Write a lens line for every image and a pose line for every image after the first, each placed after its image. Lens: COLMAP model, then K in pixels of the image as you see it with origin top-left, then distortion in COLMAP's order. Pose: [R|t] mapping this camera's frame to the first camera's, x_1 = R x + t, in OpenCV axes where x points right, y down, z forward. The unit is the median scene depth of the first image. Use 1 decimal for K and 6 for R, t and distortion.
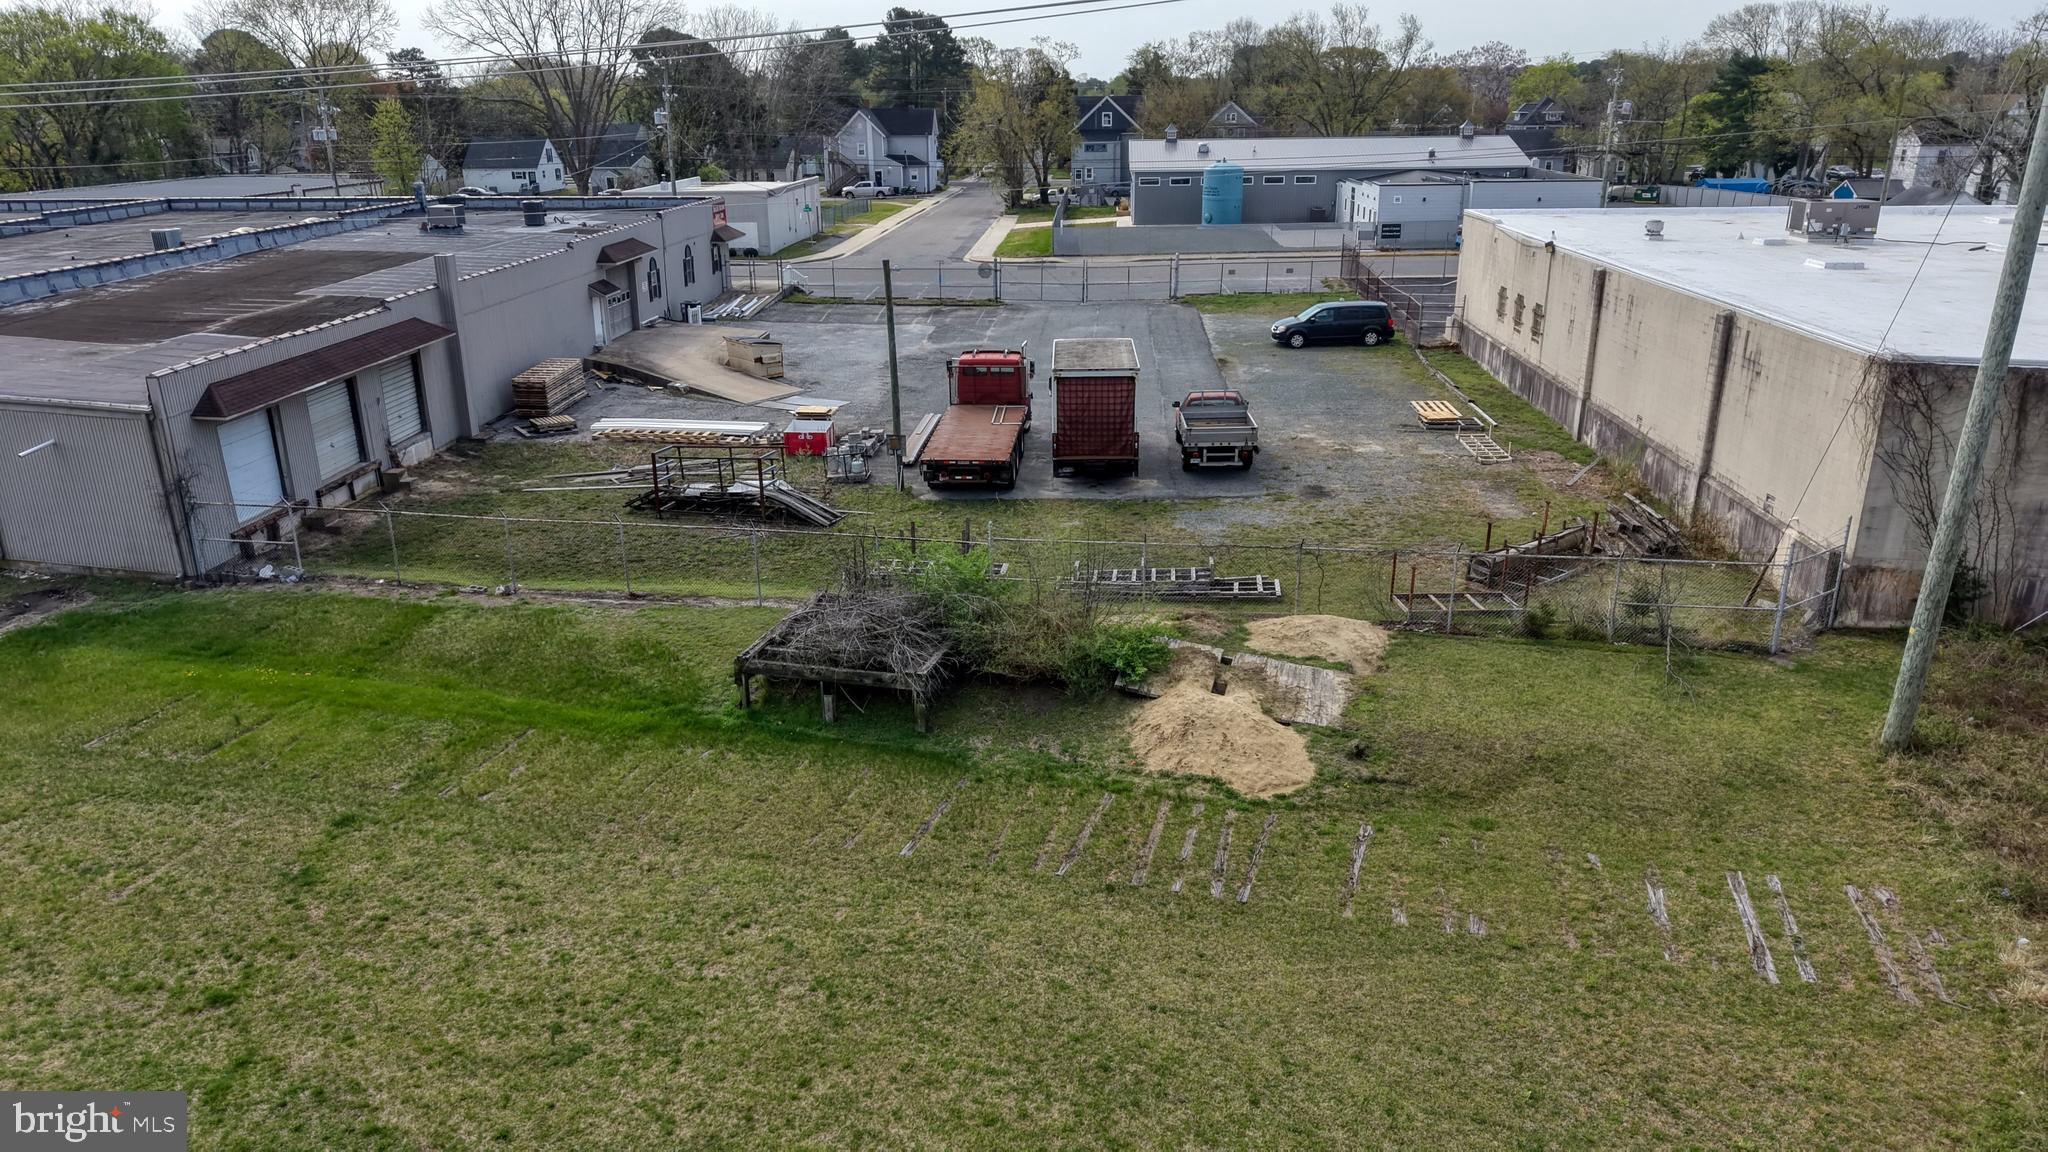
lens RADIAL K [[1388.0, 0, 1019.5], [0, 1388.0, 565.8], [0, 0, 1]] dist [0.048594, -0.033117]
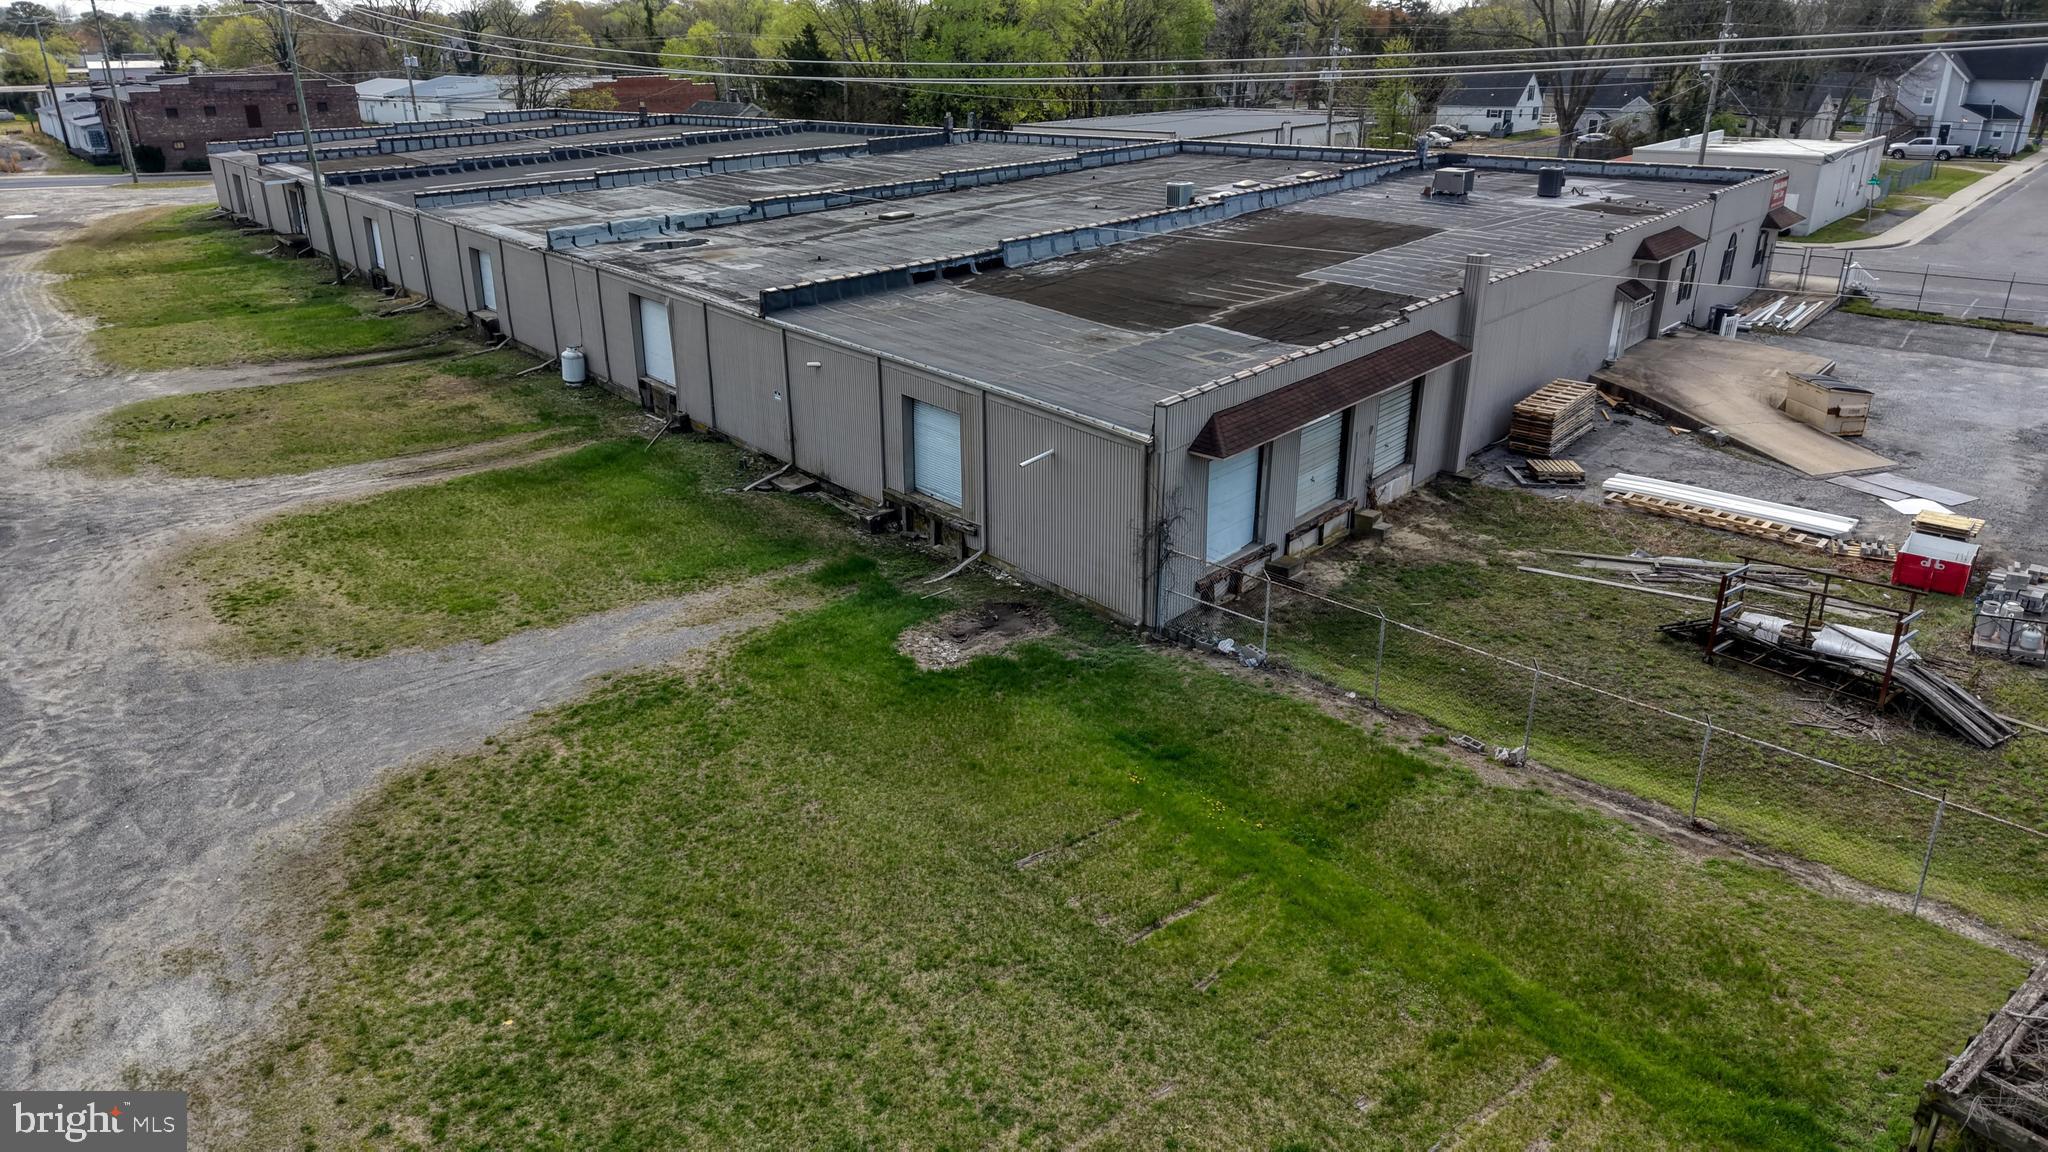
lens RADIAL K [[1403.1, 0, 1024.0], [0, 1403.1, 576.0], [0, 0, 1]] dist [0.009942, -0.001453]
pose [[0.811942, 0.219624, -0.540847, -0.139734], [-0.190826, 0.975481, 0.109642, -0.077133], [0.551666, 0.014185, 0.833945, 0.170851]]
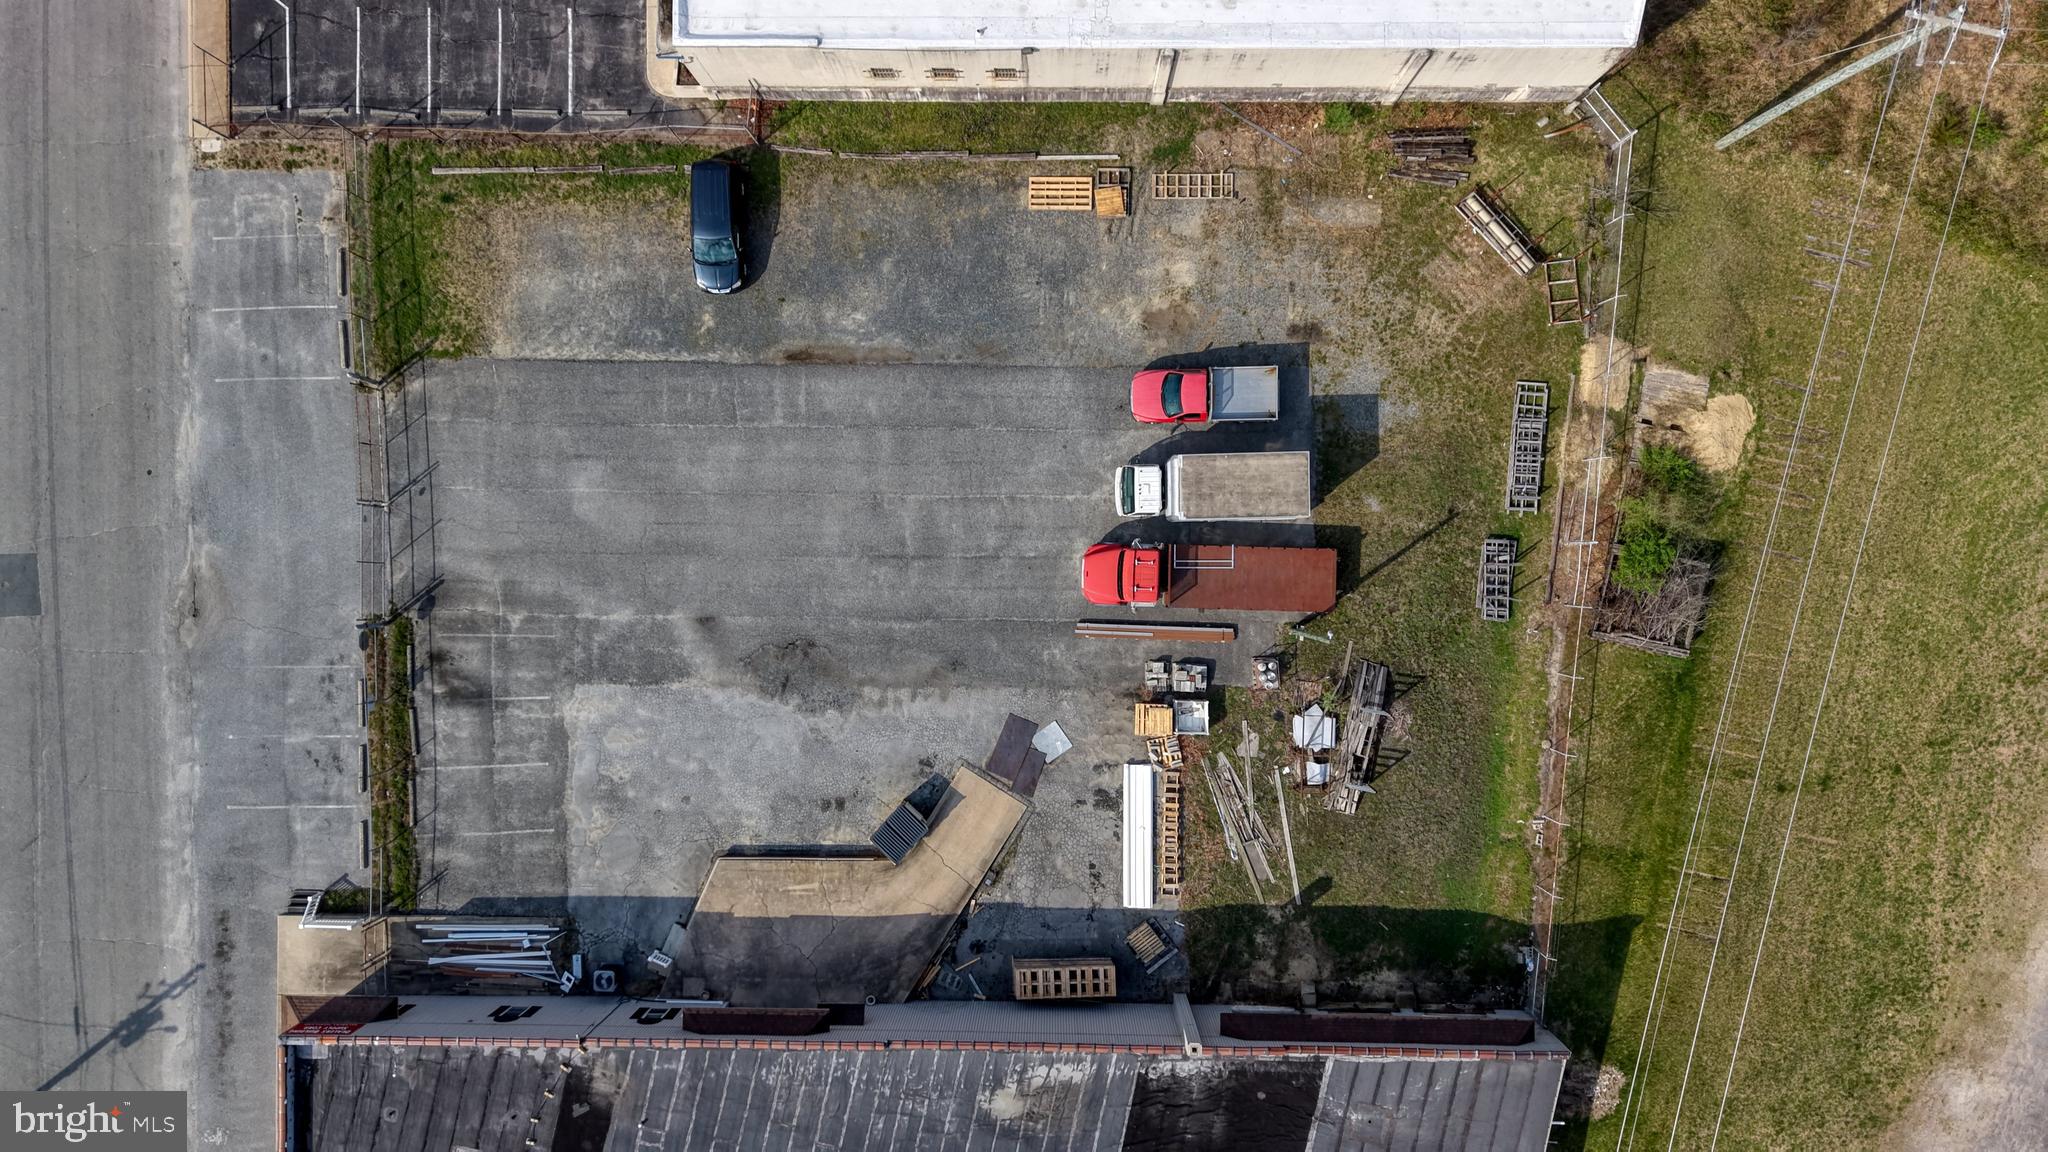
lens RADIAL K [[1388.0, 0, 1019.5], [0, 1388.0, 565.8], [0, 0, 1]] dist [0.048594, -0.033117]
pose [[-0.053378, -0.998570, 0.003090, -0.011599], [0.321693, -0.014266, 0.946736, -1.330134], [-0.945338, 0.051529, 0.321995, 0.743353]]
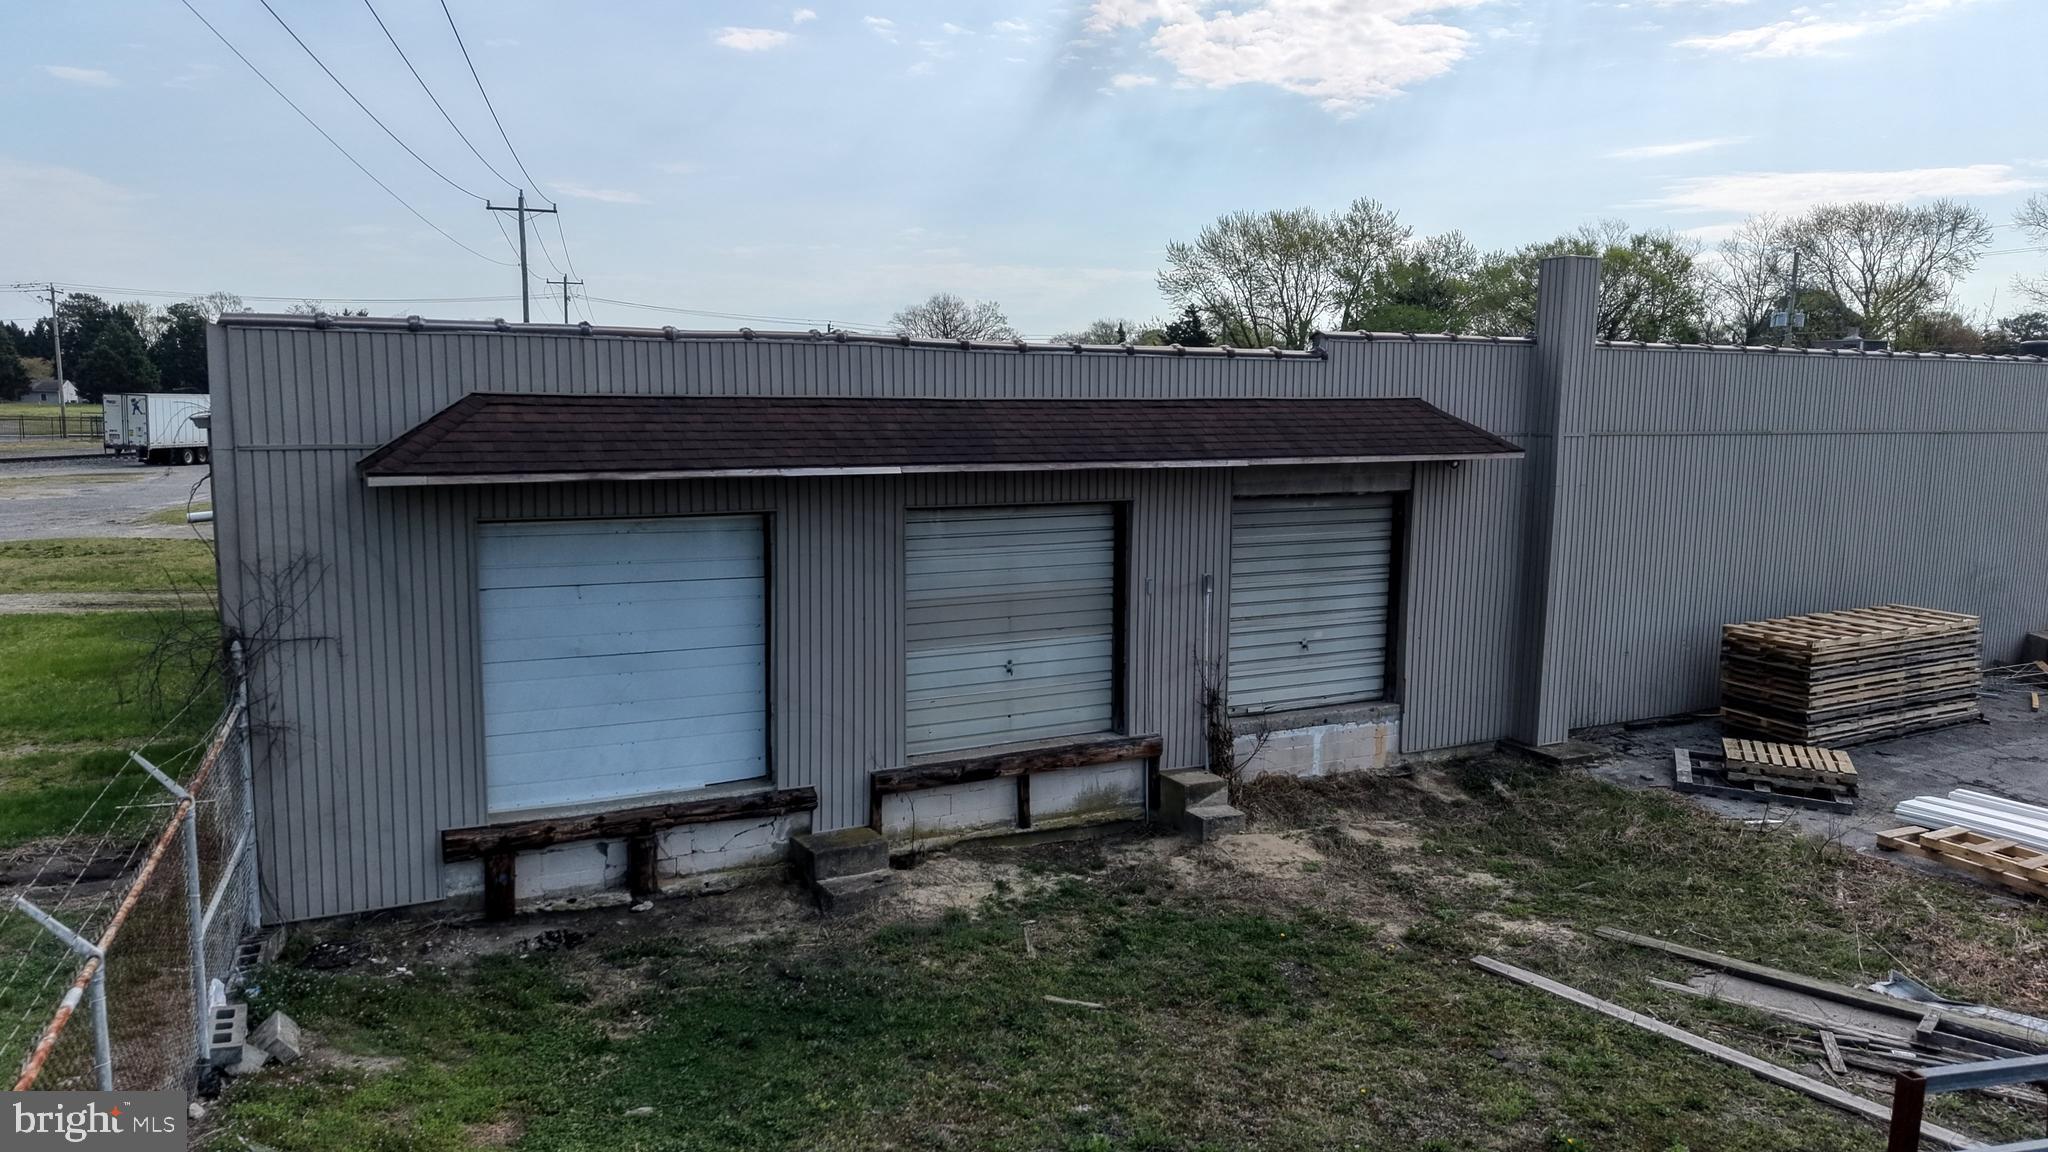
lens RADIAL K [[1388.0, 0, 1019.5], [0, 1388.0, 565.8], [0, 0, 1]] dist [0.048594, -0.033117]
pose [[0.525705, 0.120658, -0.842067, -0.162063], [-0.289833, 0.956067, -0.043951, -0.084192], [0.799770, 0.267164, 0.537580, 0.697869]]
